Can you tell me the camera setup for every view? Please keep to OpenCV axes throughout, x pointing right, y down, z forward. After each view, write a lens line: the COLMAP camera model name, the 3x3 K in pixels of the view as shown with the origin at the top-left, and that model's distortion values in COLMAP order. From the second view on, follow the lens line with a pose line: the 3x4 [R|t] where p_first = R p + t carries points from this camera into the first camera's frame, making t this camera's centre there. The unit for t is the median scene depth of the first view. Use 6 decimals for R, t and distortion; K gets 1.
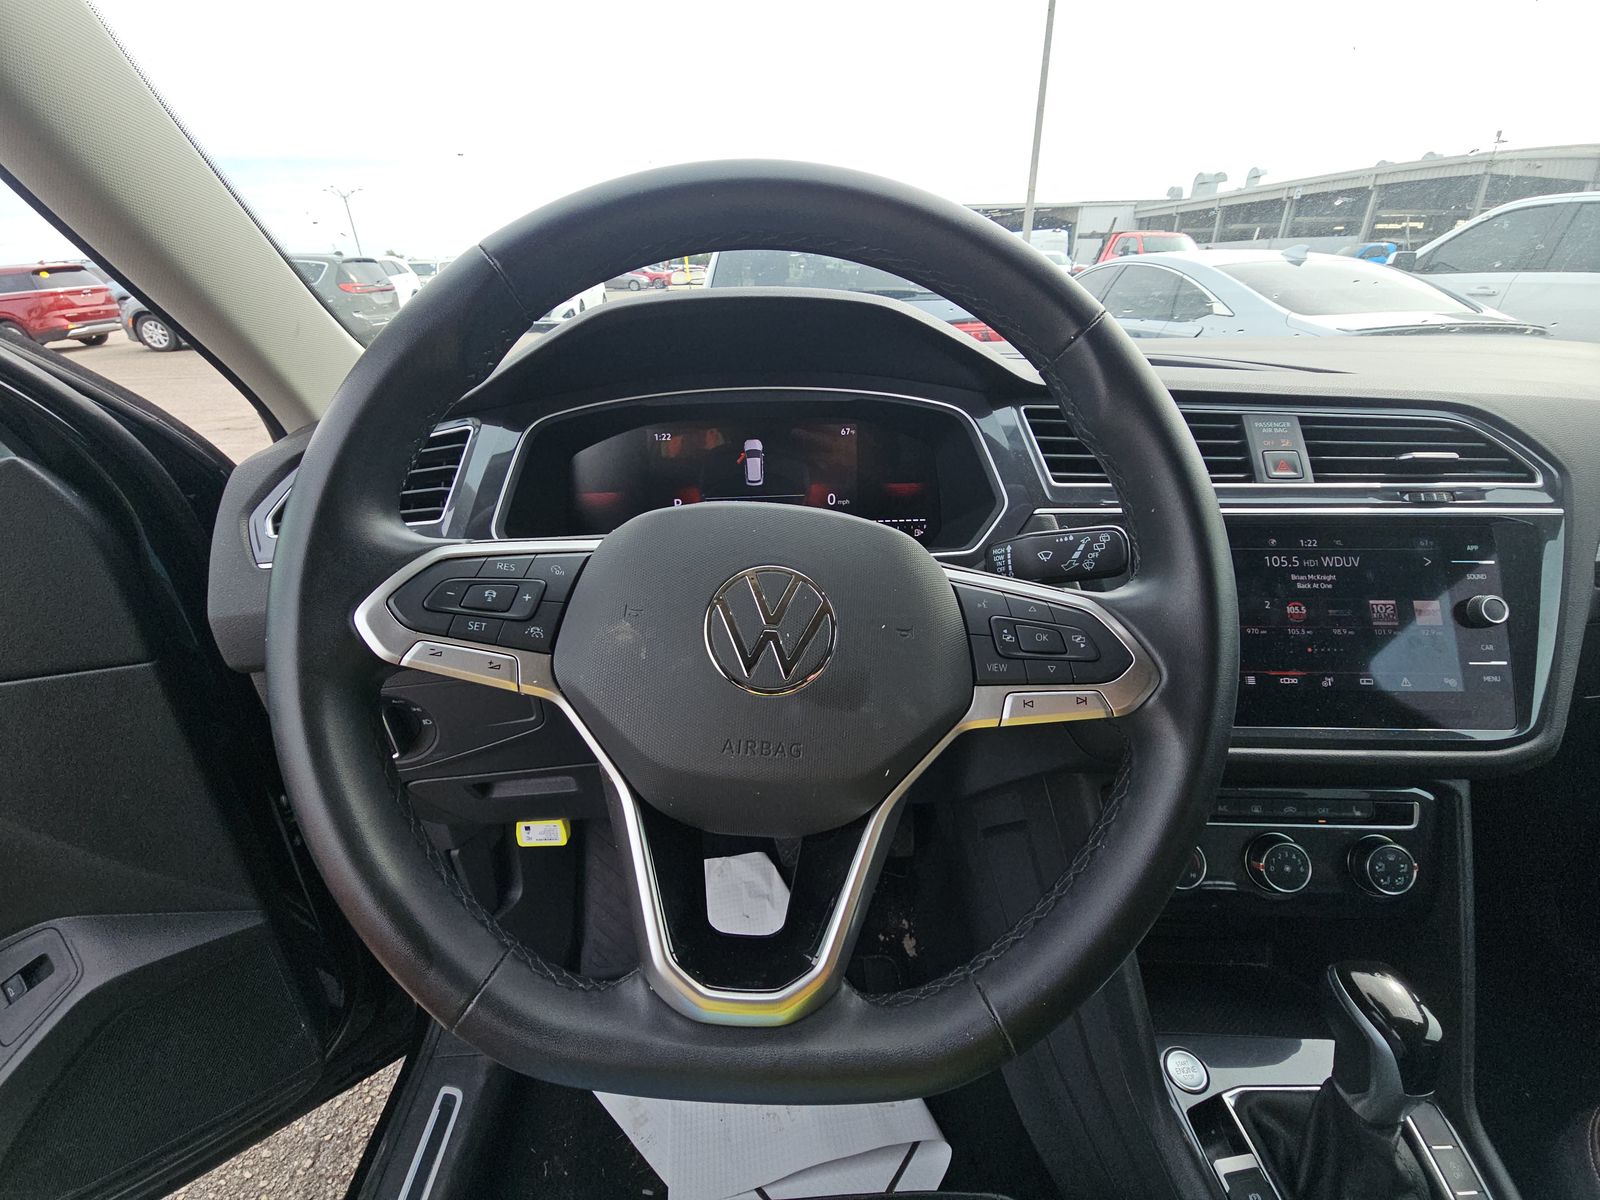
lens RADIAL K [[655.9, 0, 800.0], [0, 655.9, 600.0], [0, 0, 1]] dist [0.016771, -0.012655]
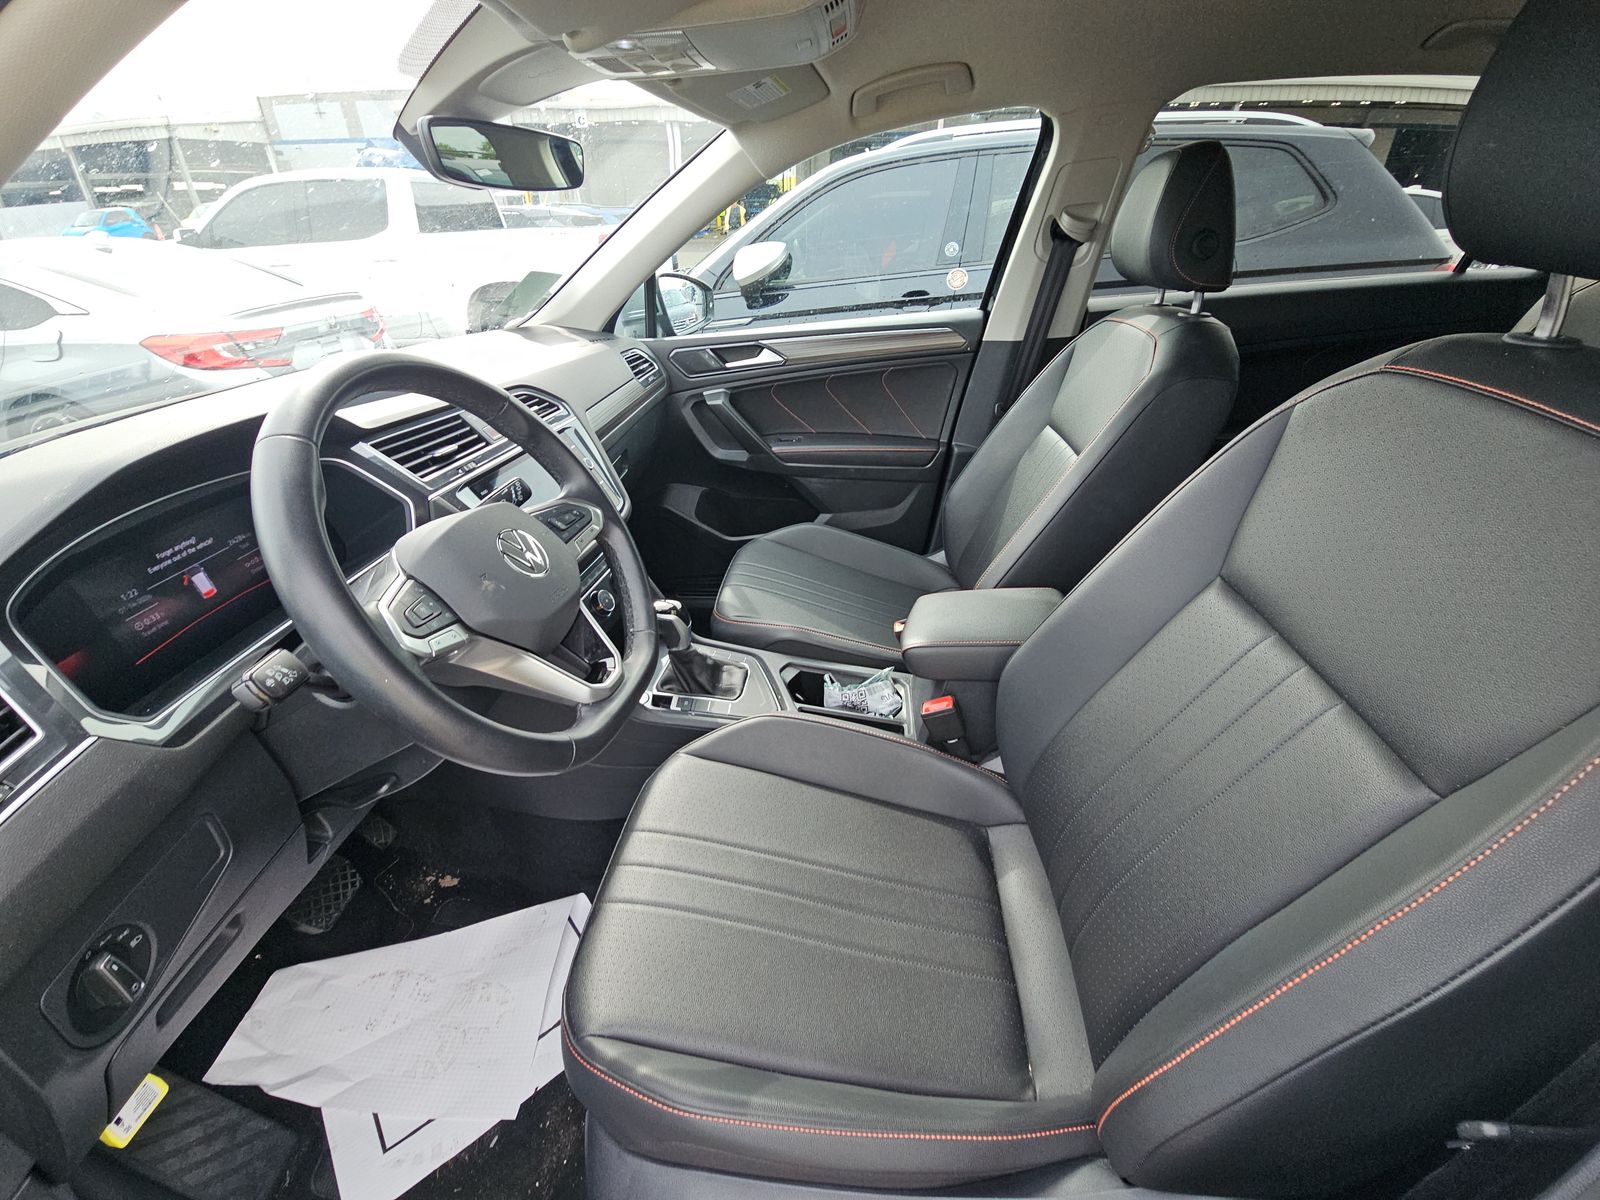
lens RADIAL K [[655.9, 0, 800.0], [0, 655.9, 600.0], [0, 0, 1]] dist [0.016771, -0.012655]
pose [[0.154755, -0.494539, 0.855267, -0.995726], [0.447048, 0.807051, 0.385768, -0.145062], [-0.881022, 0.322646, 0.345977, -0.312057]]
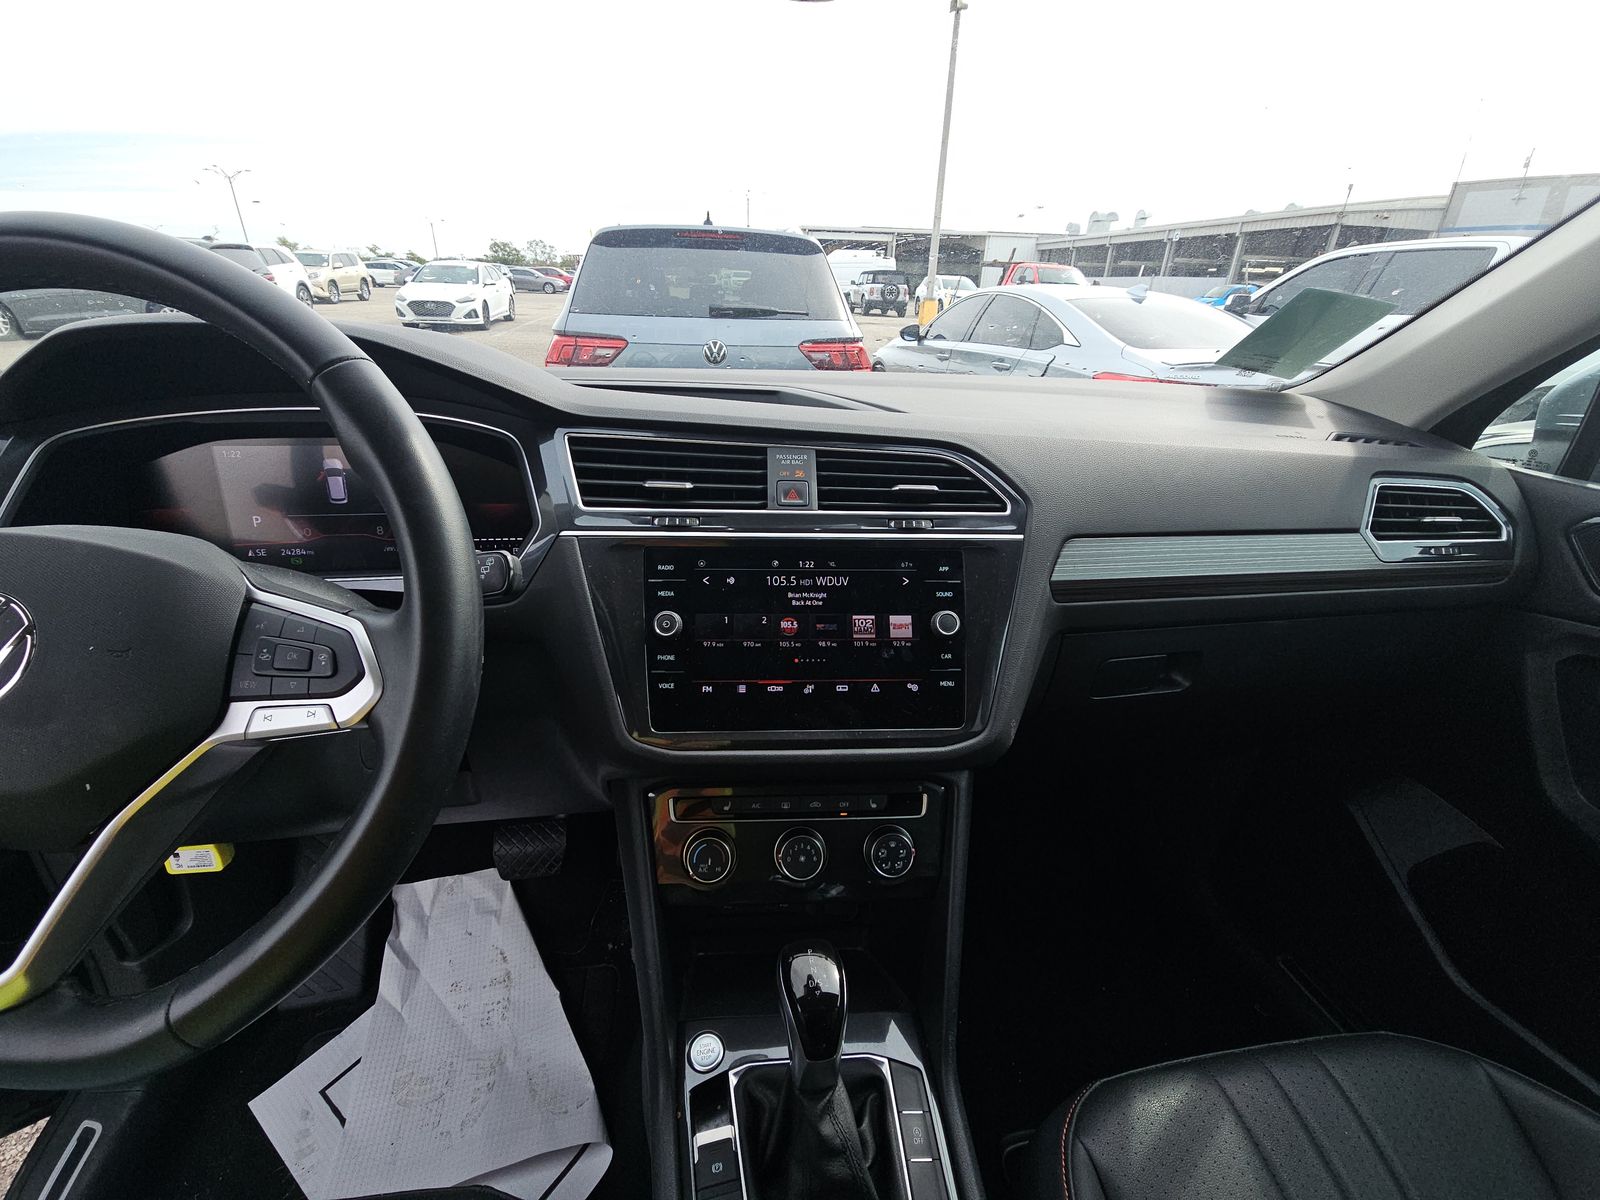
lens RADIAL K [[657.6, 0, 808.4], [0, 657.6, 602.6], [0, 0, 1]] dist [-0.000338, -0.000028]
pose [[0.993287, -0.003624, 0.115623, 0.608967], [0.005021, 0.999918, -0.011797, -0.008103], [-0.115571, 0.012299, 0.993223, -0.096799]]
